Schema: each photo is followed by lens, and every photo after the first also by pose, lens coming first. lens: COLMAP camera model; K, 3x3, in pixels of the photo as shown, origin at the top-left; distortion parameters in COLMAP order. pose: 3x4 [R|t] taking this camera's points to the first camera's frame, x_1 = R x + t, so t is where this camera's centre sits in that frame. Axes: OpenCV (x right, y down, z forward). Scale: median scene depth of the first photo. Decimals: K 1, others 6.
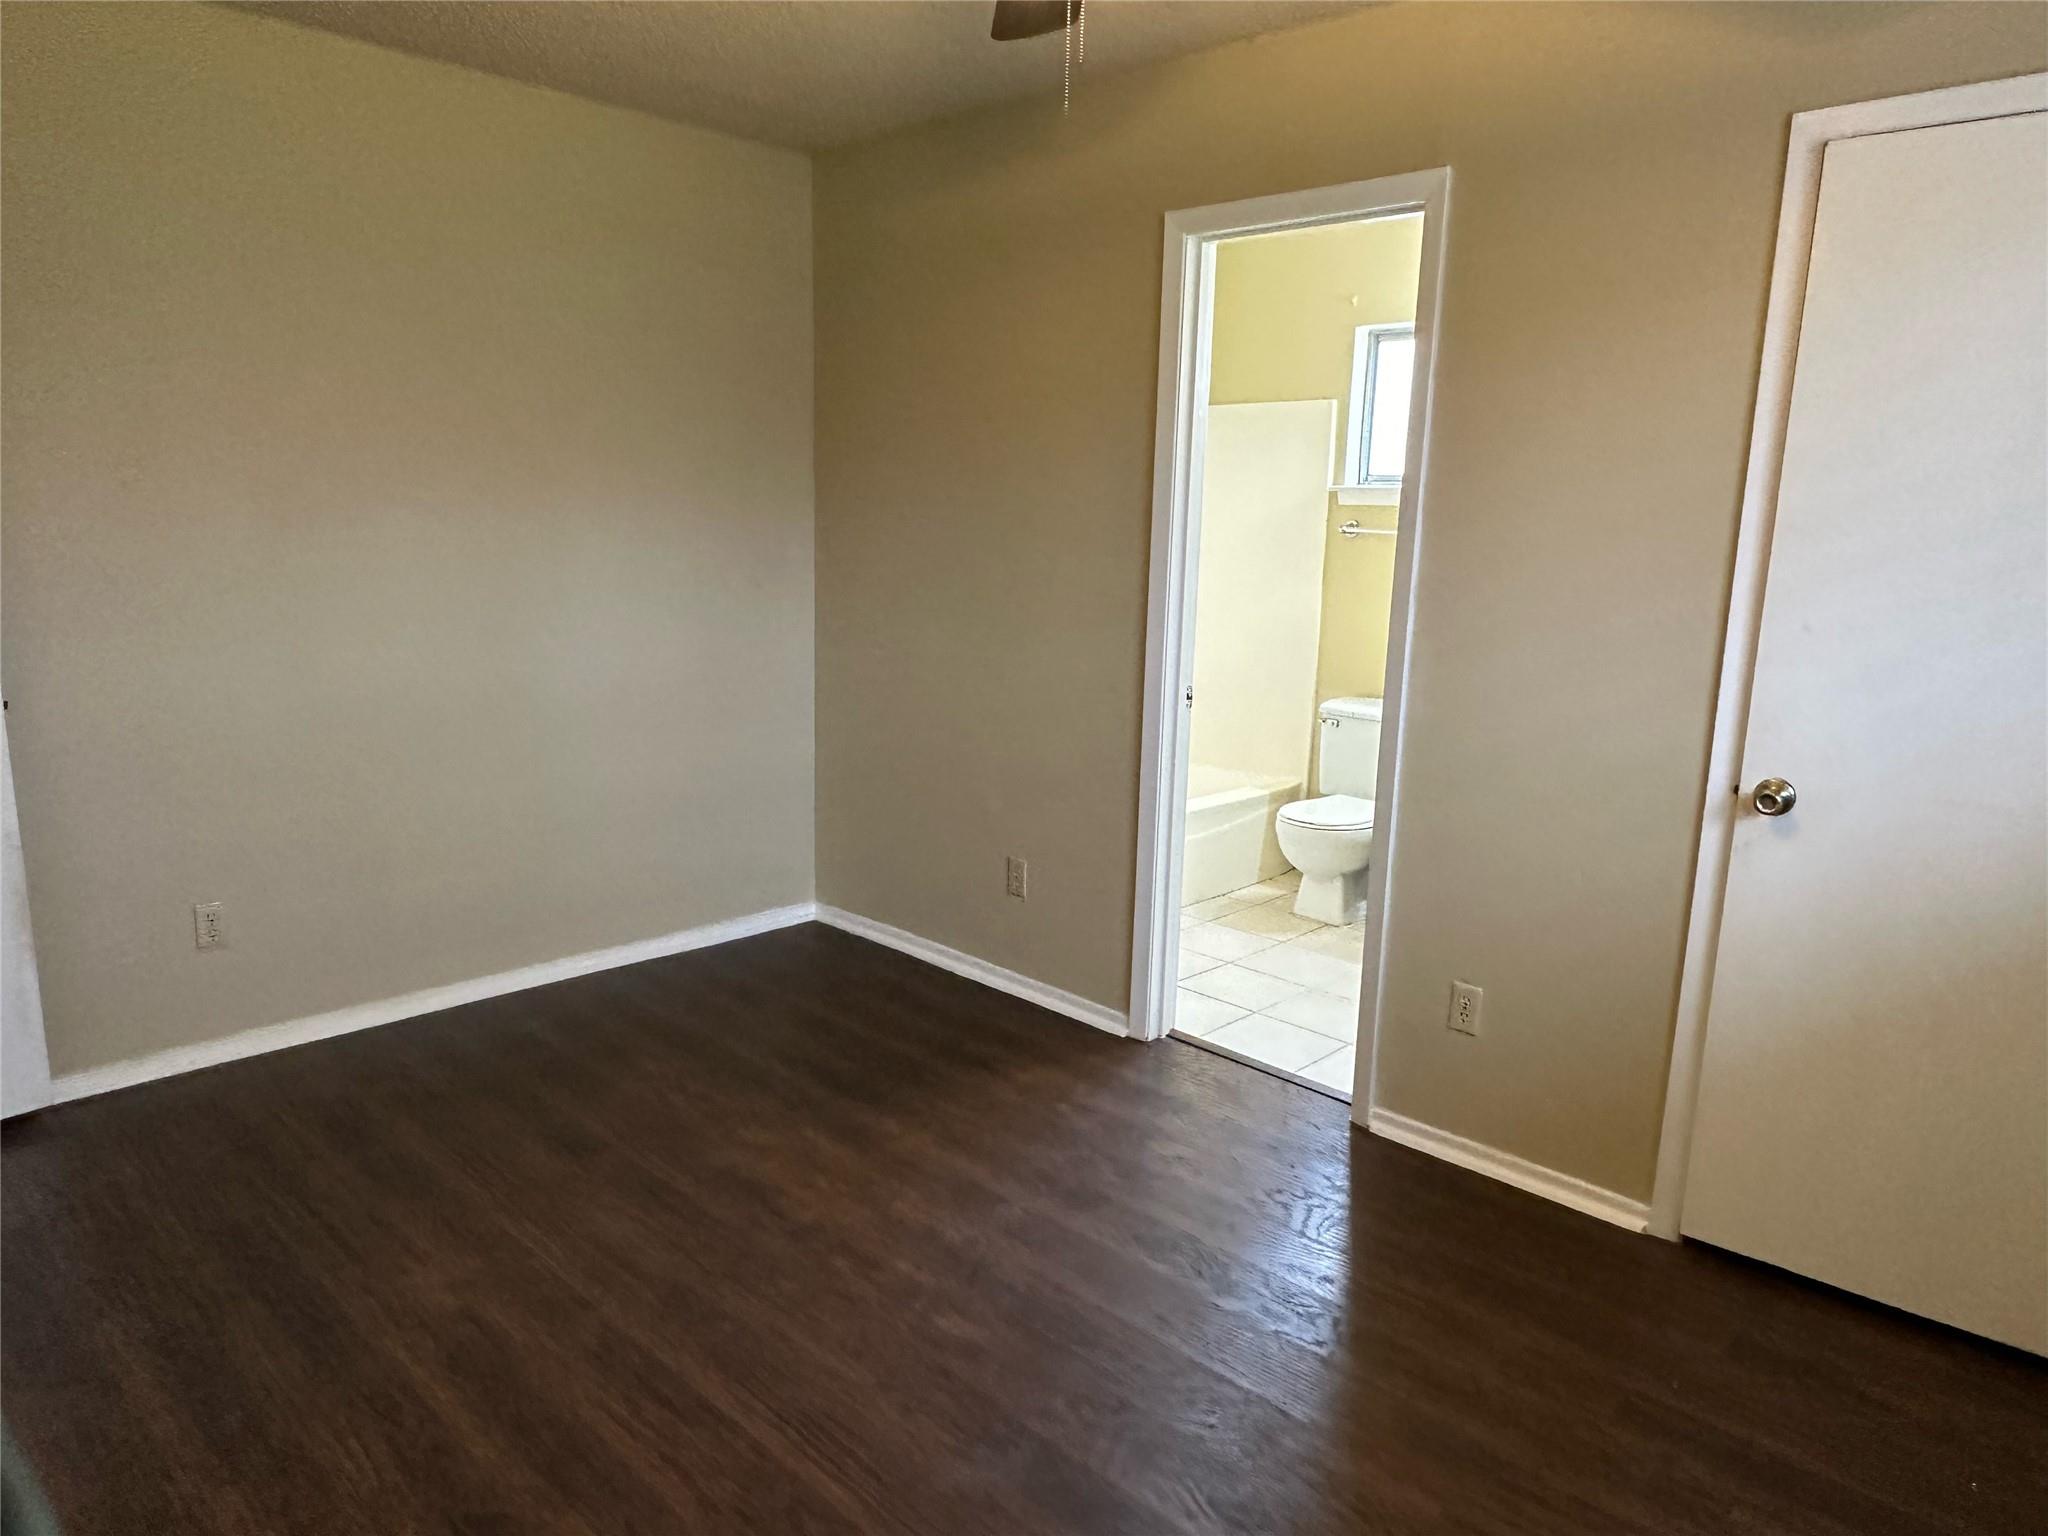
lens RADIAL K [[1326.2, 0, 1024.0], [0, 1326.2, 768.0], [0, 0, 1]] dist [-0.002819, -0.016890]
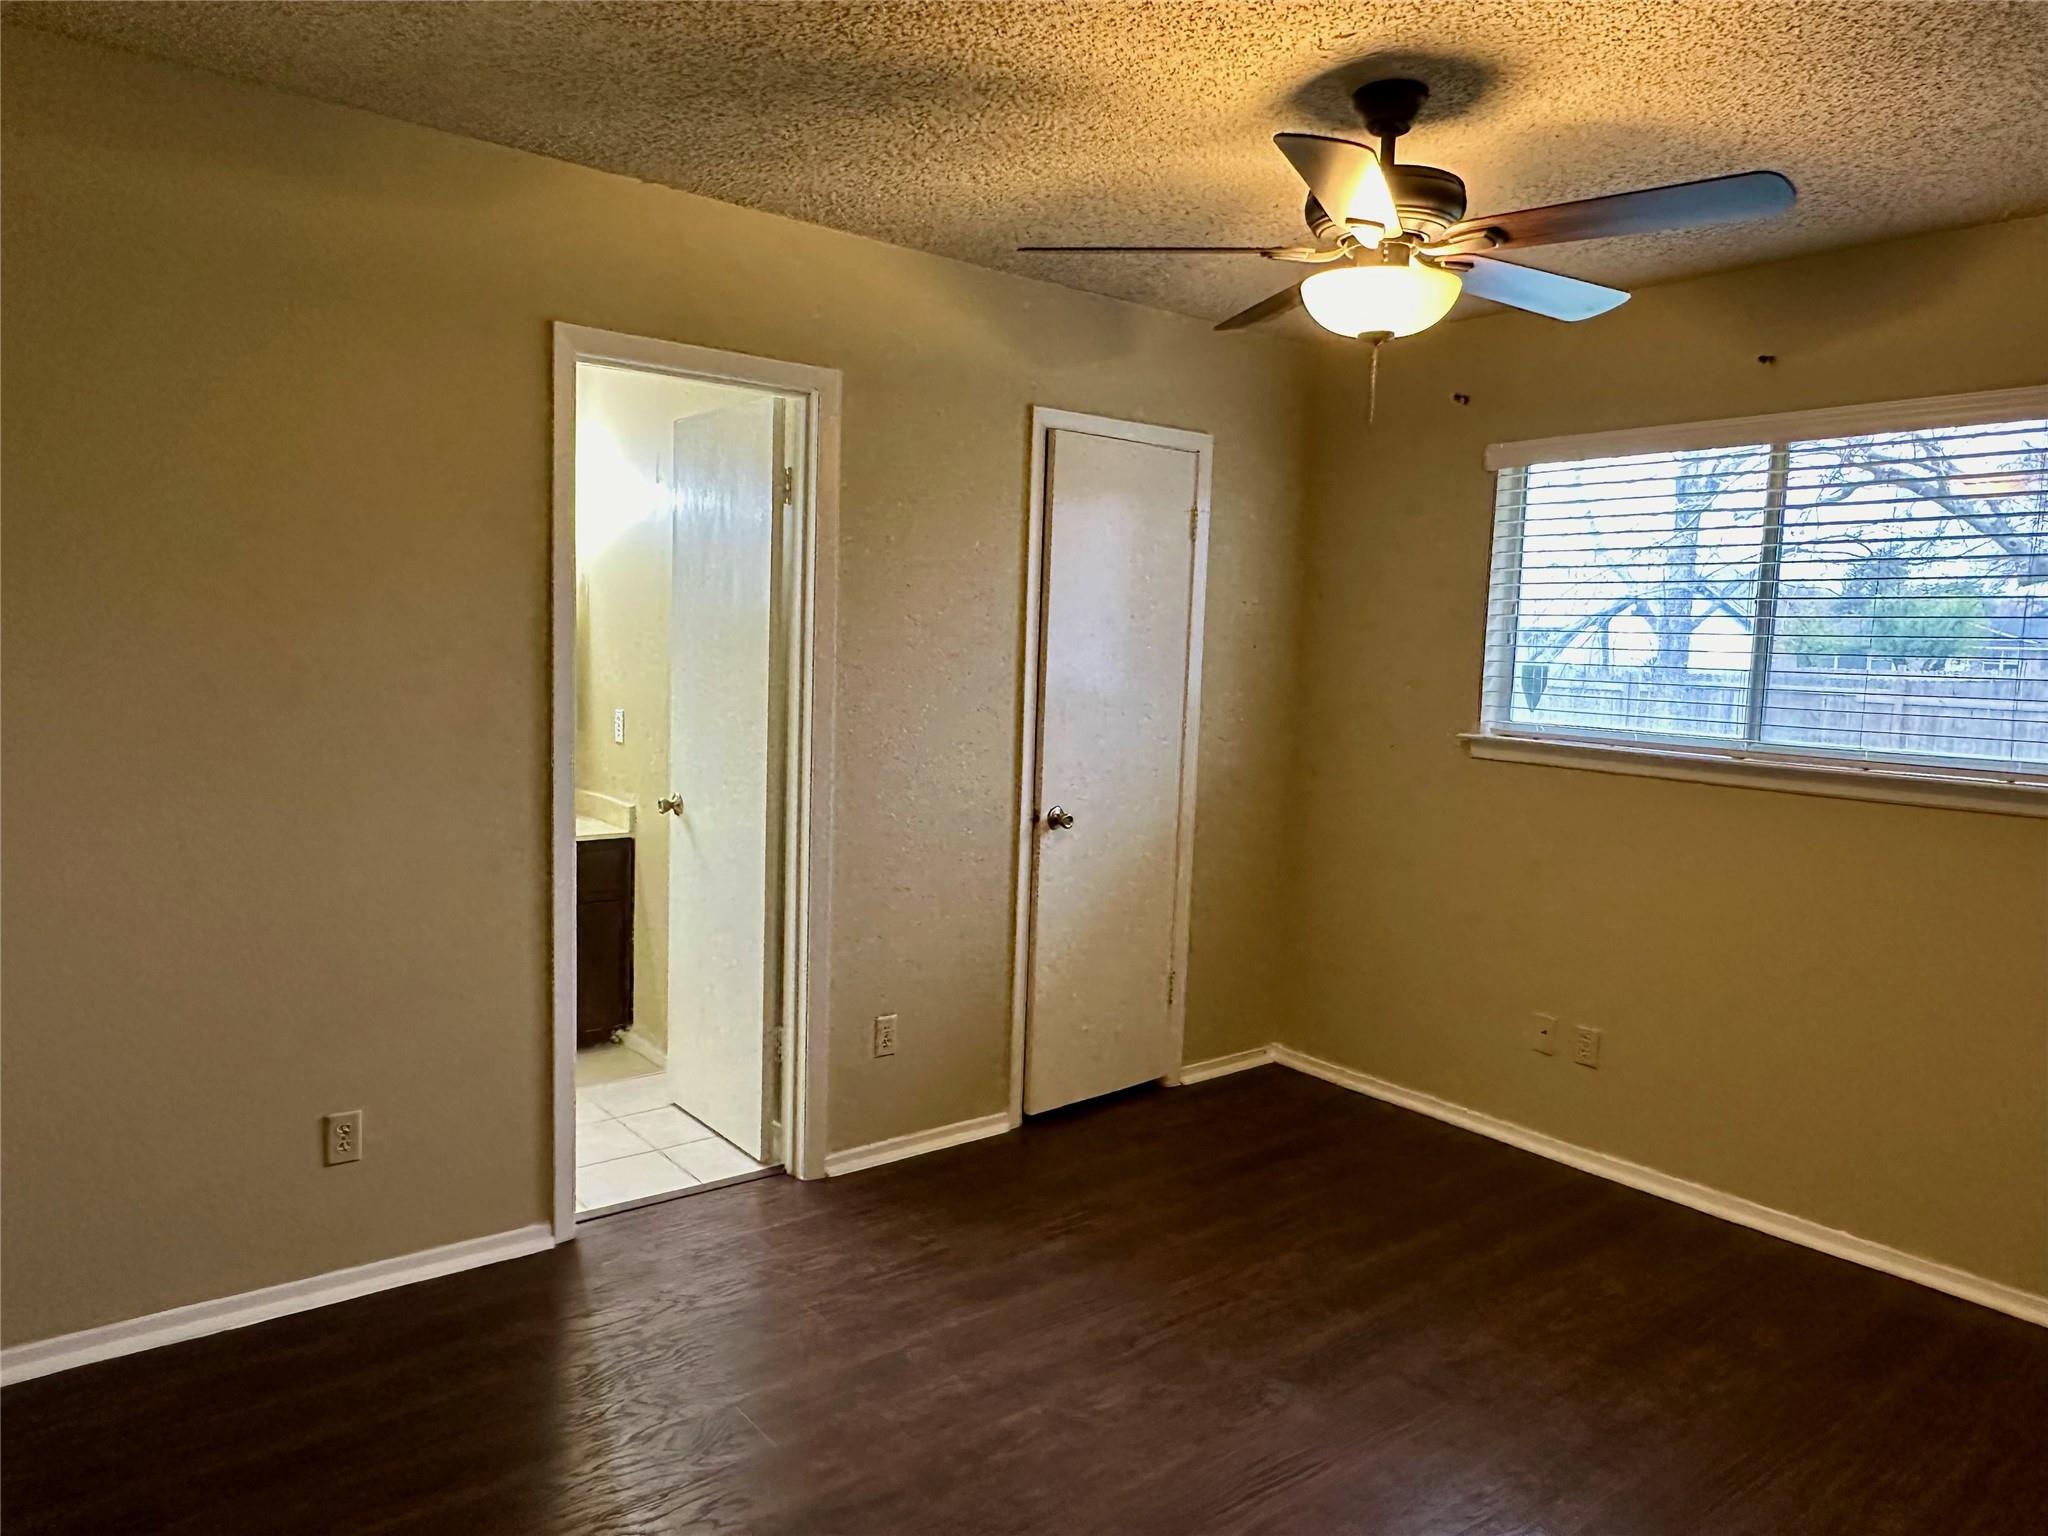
lens RADIAL K [[1326.2, 0, 1024.0], [0, 1326.2, 768.0], [0, 0, 1]] dist [-0.002819, -0.016890]
pose [[0.127655, -0.119301, 0.984617, -0.859190], [0.158214, 0.982477, 0.098529, -0.172487], [-0.979118, 0.143202, 0.144294, 0.658122]]
